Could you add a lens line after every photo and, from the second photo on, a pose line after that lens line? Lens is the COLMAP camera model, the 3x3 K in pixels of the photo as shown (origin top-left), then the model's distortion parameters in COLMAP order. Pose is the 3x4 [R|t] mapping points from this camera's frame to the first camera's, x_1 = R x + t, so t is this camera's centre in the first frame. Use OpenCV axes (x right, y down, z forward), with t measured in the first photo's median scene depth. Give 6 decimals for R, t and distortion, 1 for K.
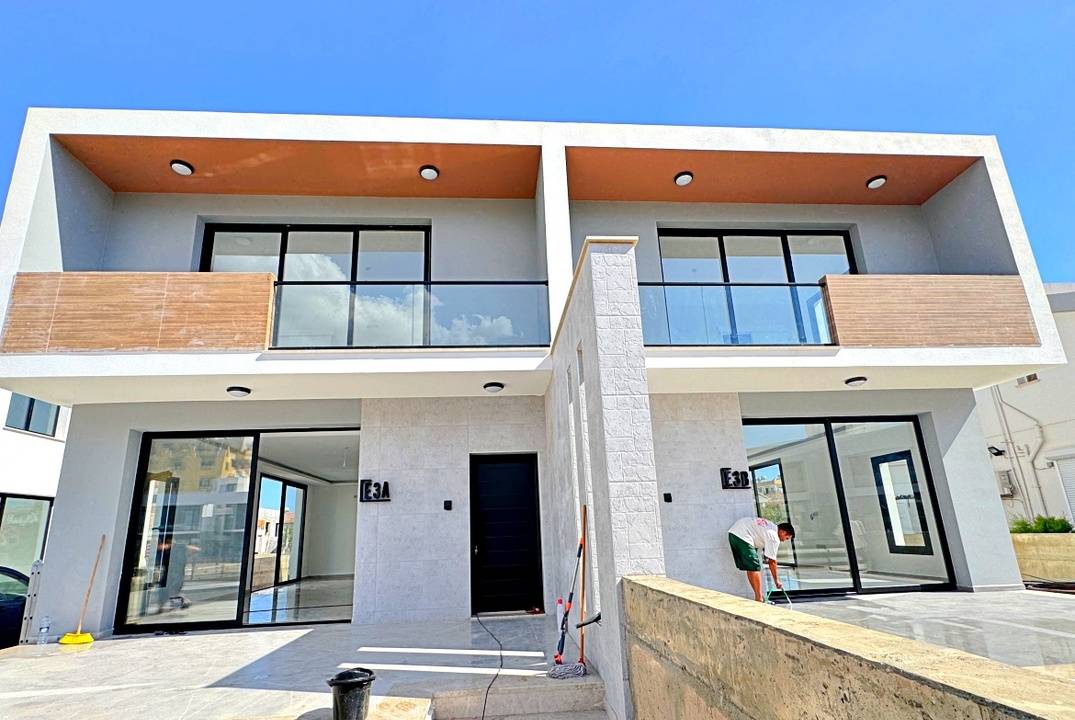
lens RADIAL K [[532.7, 0, 537.5], [0, 532.7, 397.5], [0, 0, 1]] dist [0.004042, -0.000249]
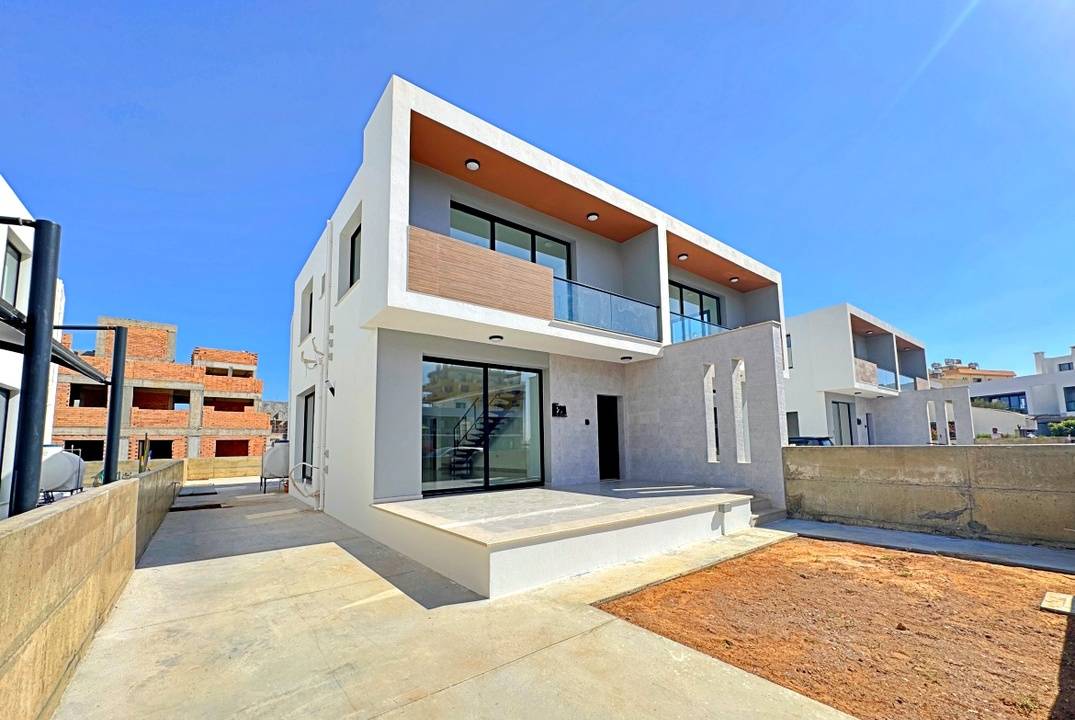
lens RADIAL K [[432.6, 0, 537.2], [0, 432.6, 404.8], [0, 0, 1]] dist [-0.001669, 0.000196]
pose [[0.843414, 0.081046, 0.531116, -1.041634], [-0.162085, 0.980880, 0.107713, 0.020876], [-0.512232, -0.176933, 0.840425, -0.102790]]
